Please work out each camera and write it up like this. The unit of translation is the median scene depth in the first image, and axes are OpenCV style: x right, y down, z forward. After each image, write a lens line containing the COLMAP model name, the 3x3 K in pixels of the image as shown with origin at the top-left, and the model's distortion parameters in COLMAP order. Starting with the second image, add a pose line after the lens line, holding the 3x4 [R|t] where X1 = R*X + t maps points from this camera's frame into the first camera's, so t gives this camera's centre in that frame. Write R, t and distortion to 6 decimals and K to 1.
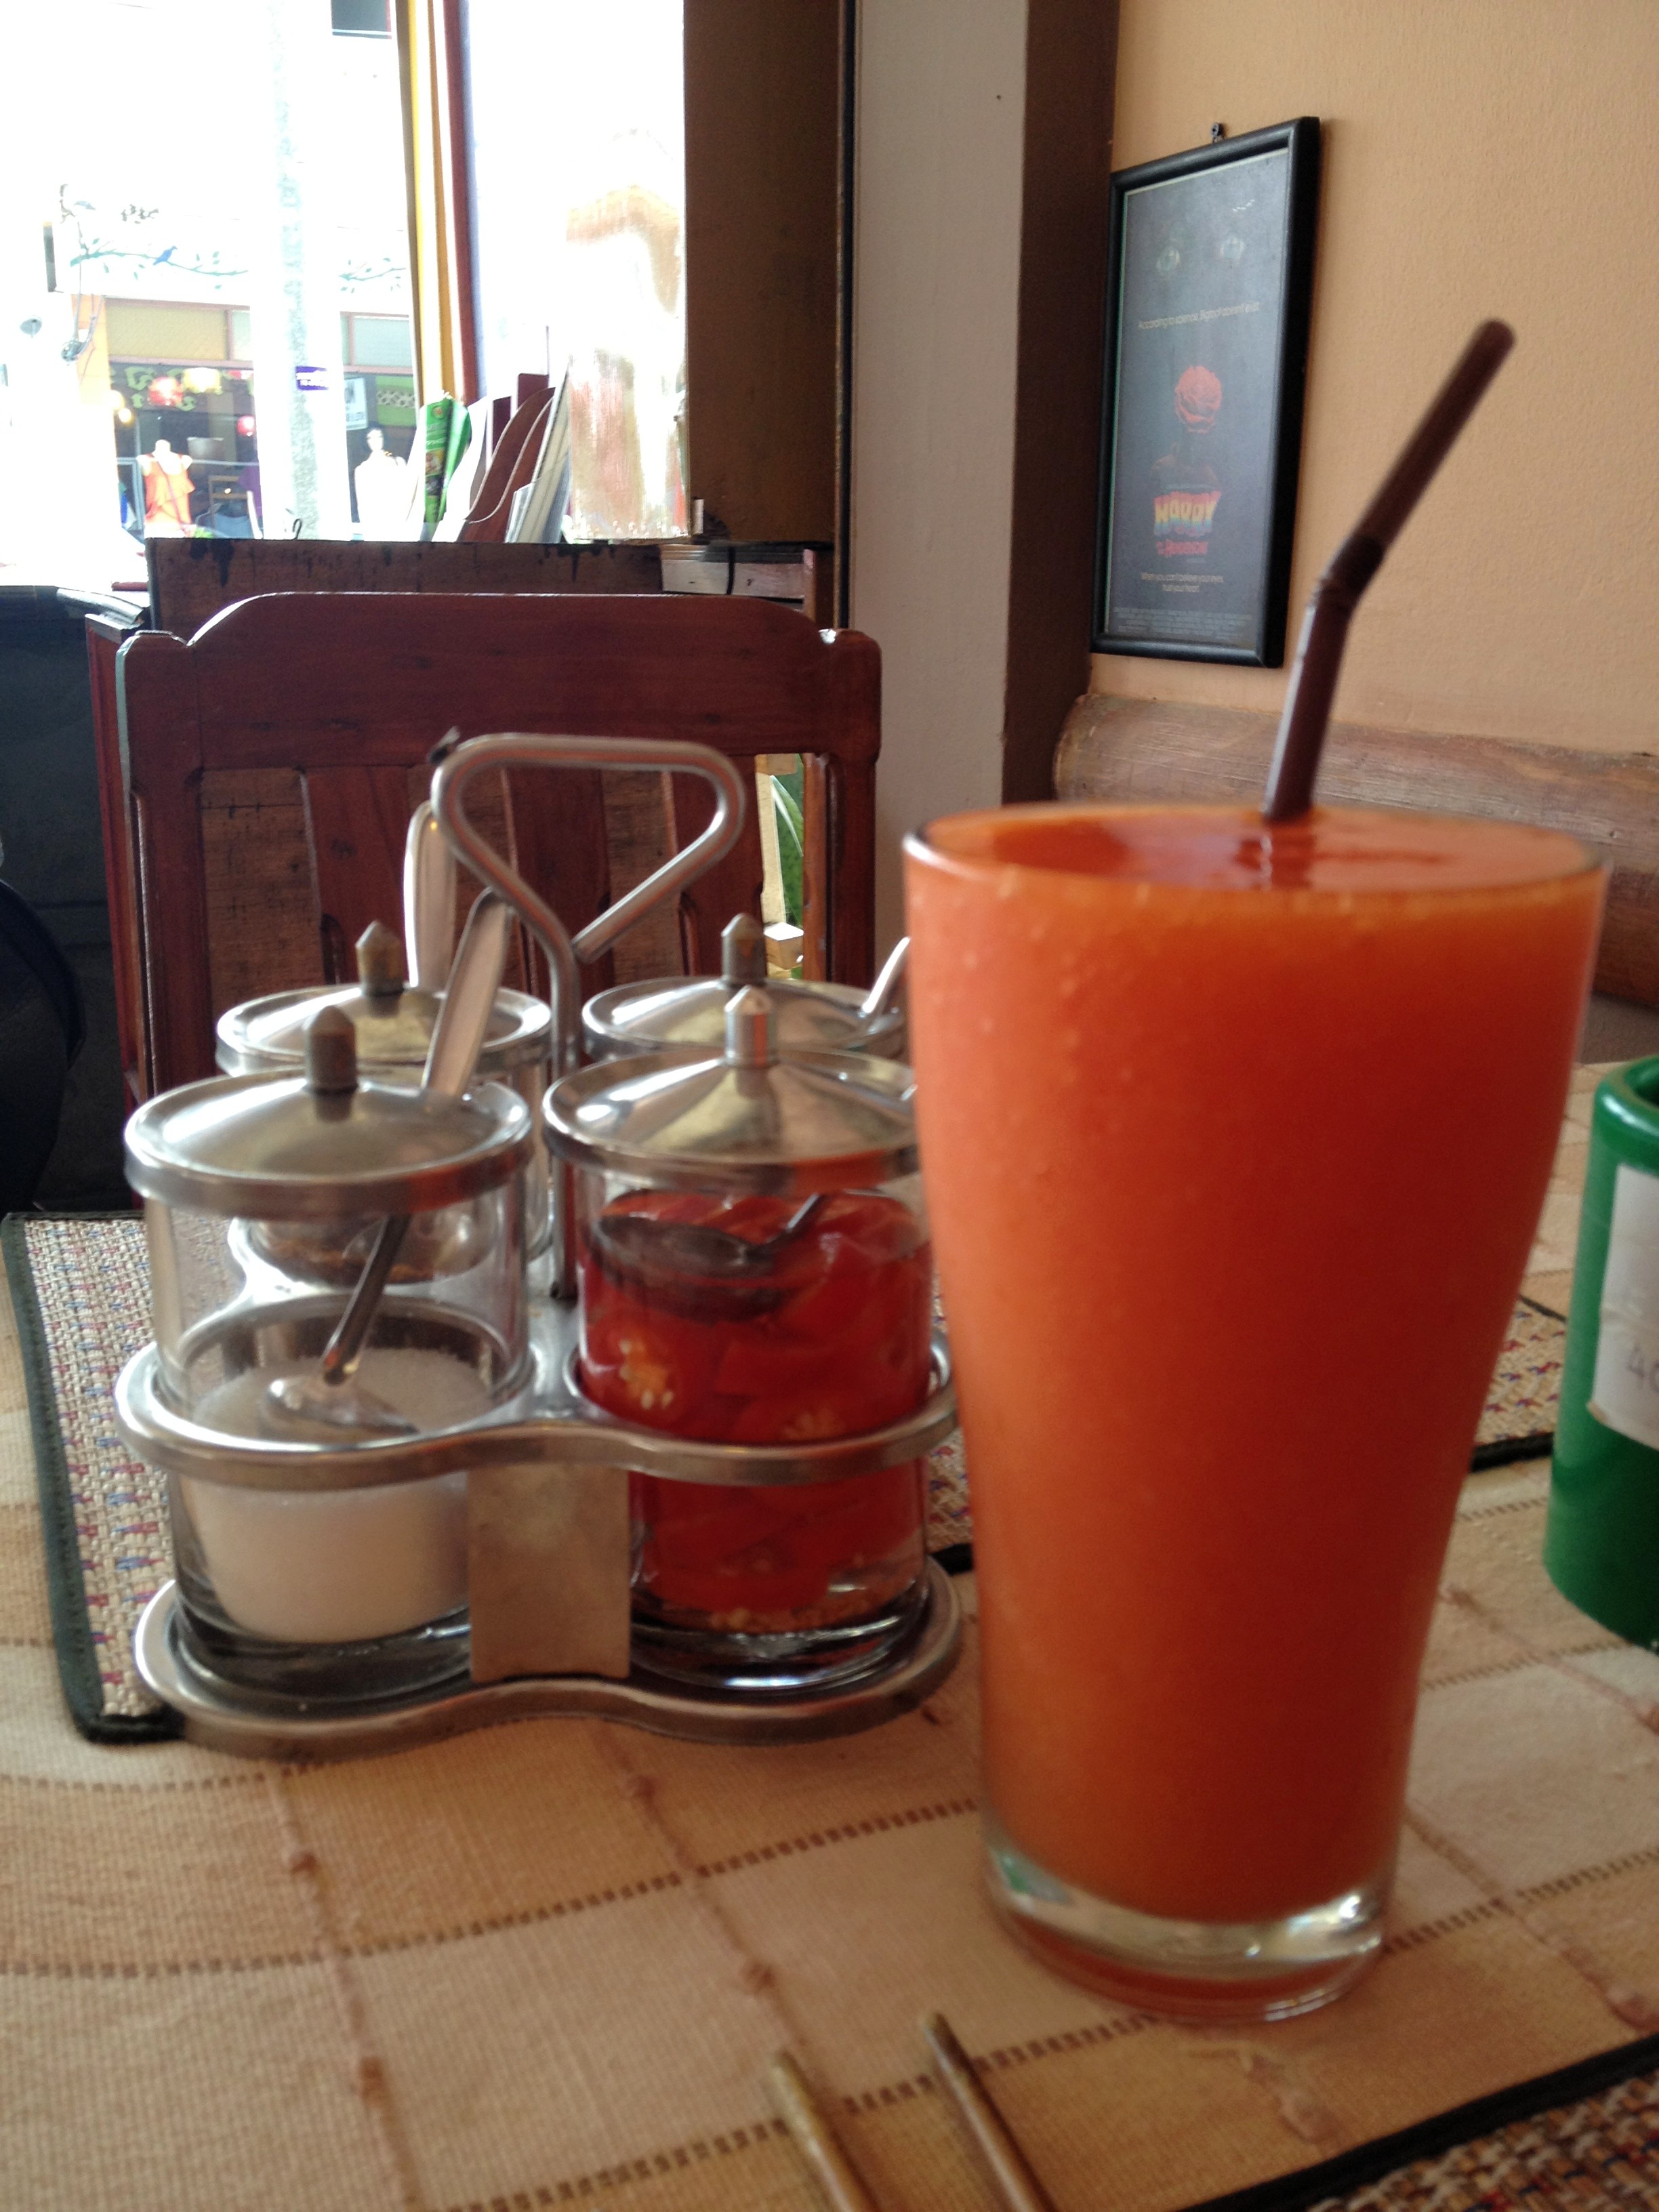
lens RADIAL K [[2115.9, 0, 829.5], [0, 2115.9, 1106.0], [0, 0, 1]] dist [0.086983, -0.158573]
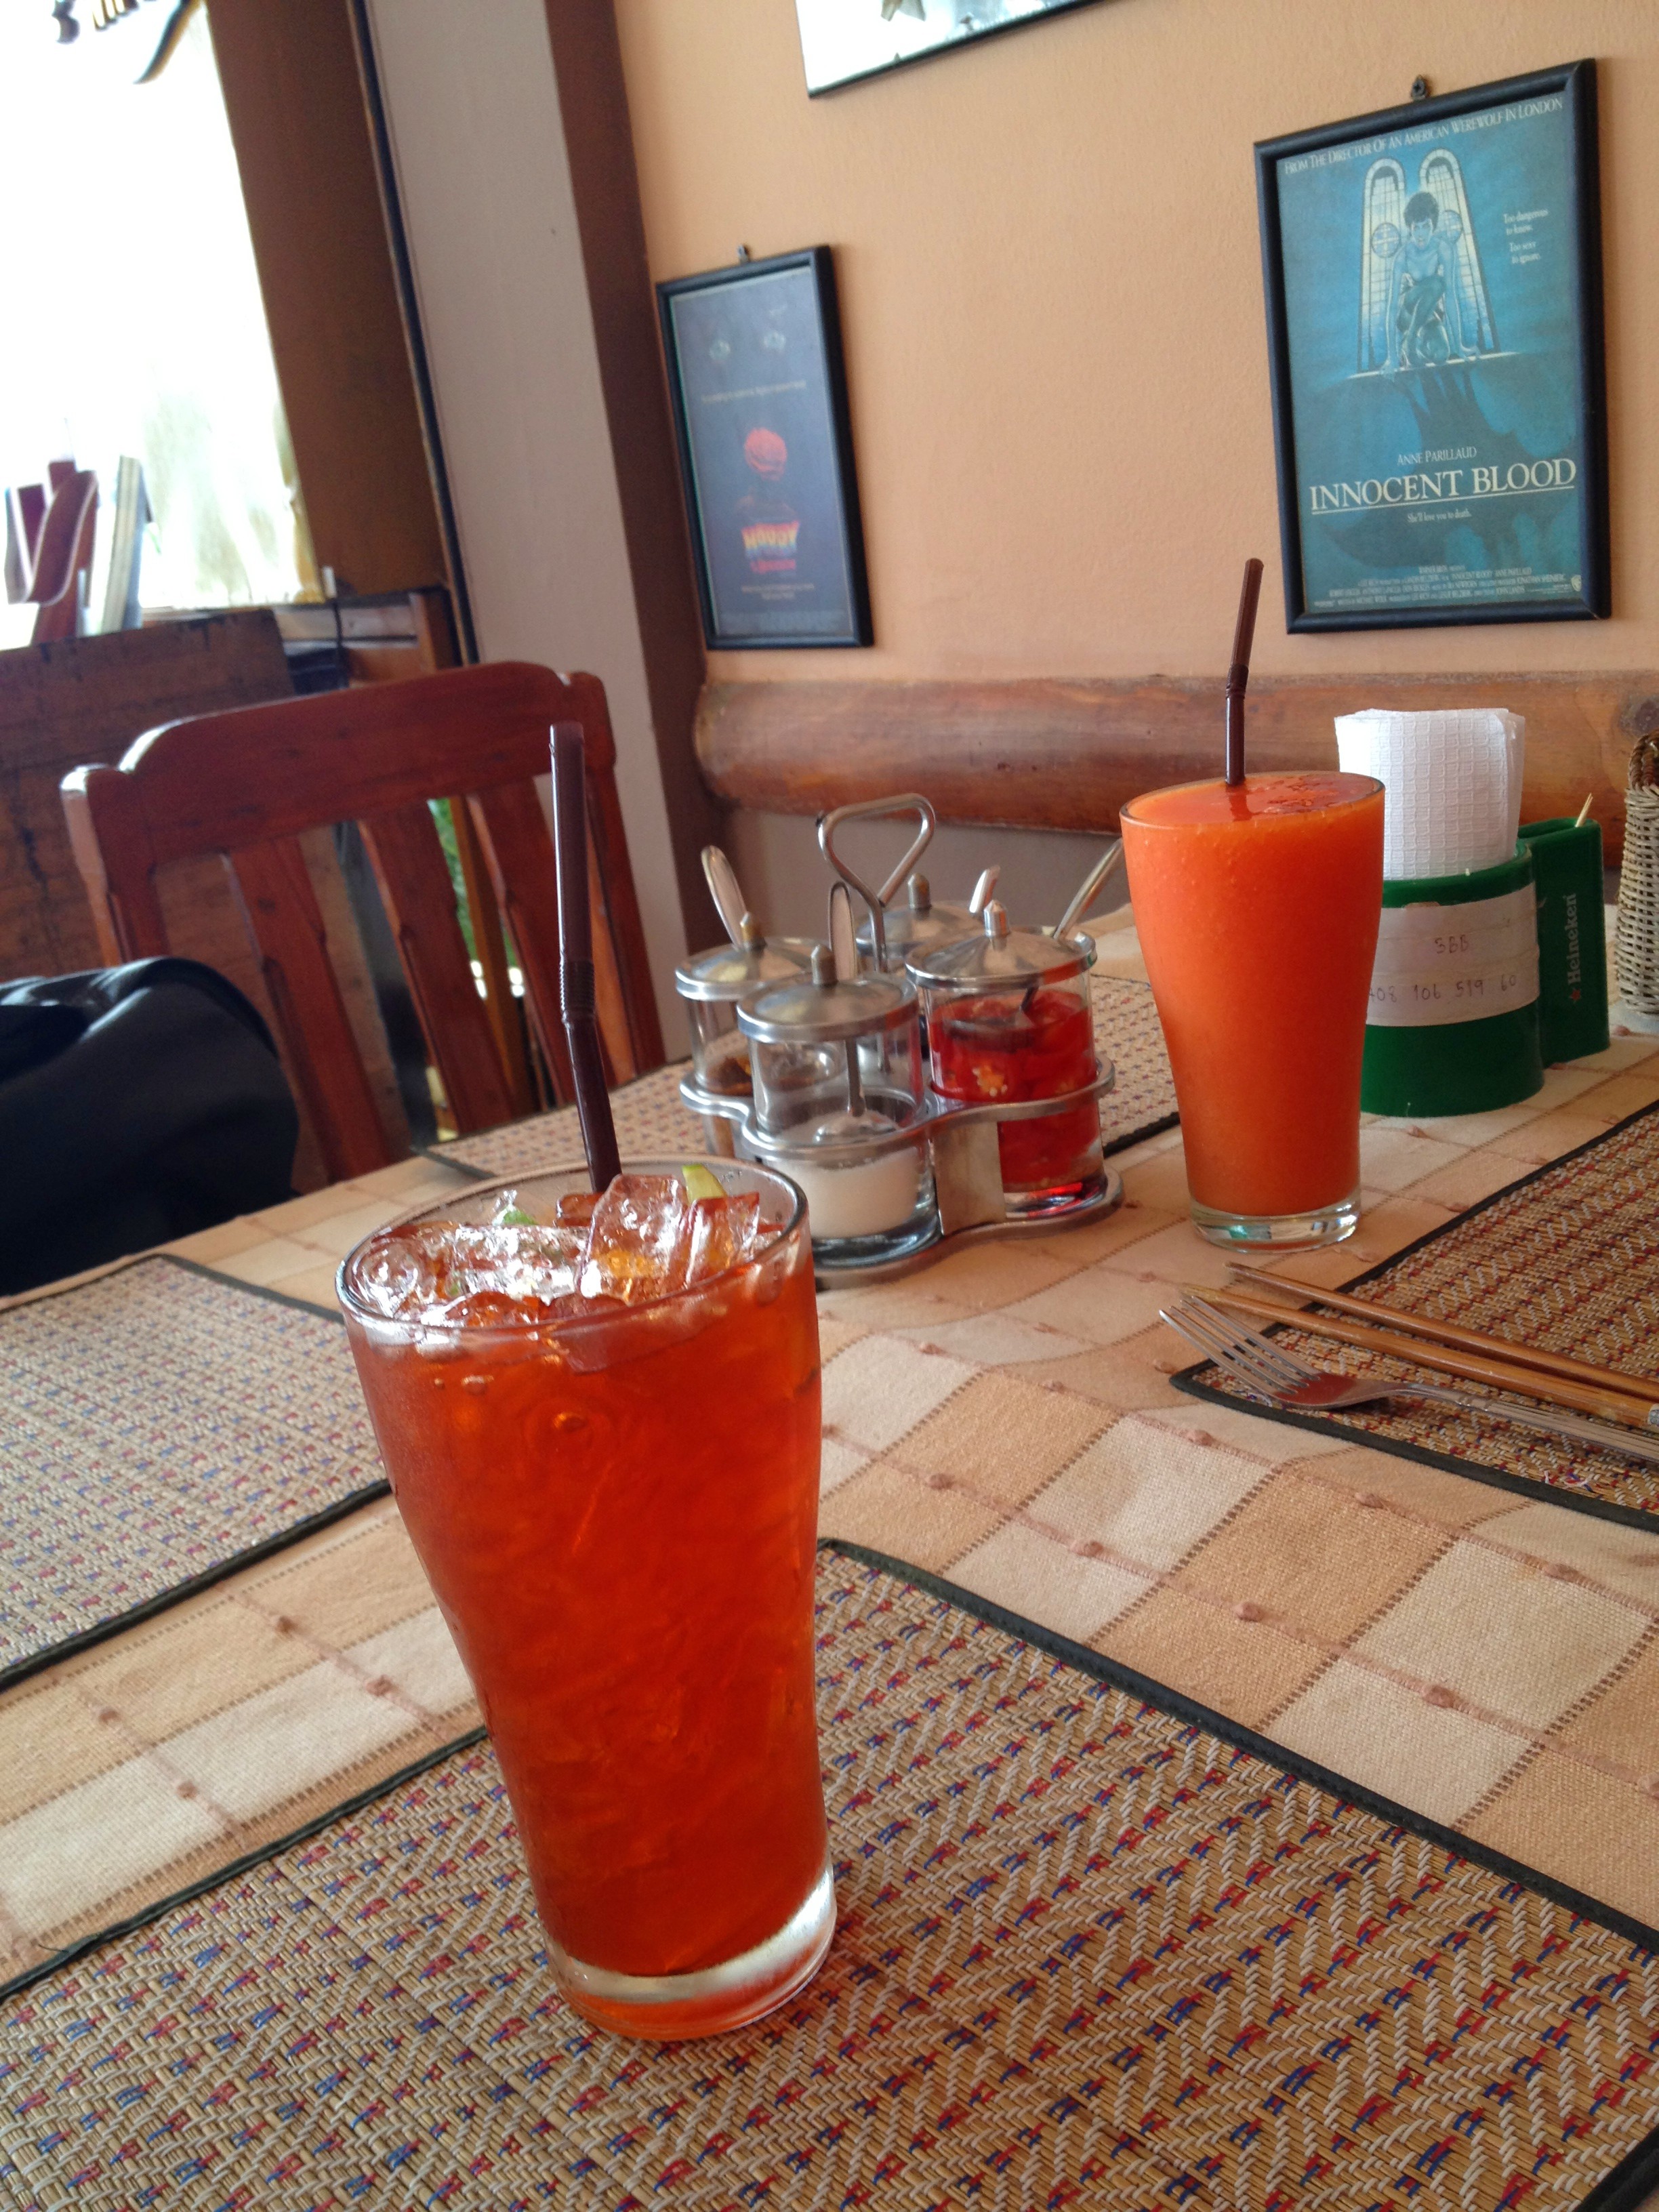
lens RADIAL K [[2115.9, 0, 829.5], [0, 2115.9, 1106.0], [0, 0, 1]] dist [0.086983, -0.158573]
pose [[0.943080, -0.213744, 0.254781, -0.219381], [0.206368, 0.976890, 0.055664, -0.001480], [-0.260791, 0.000083, 0.965395, -0.293164]]
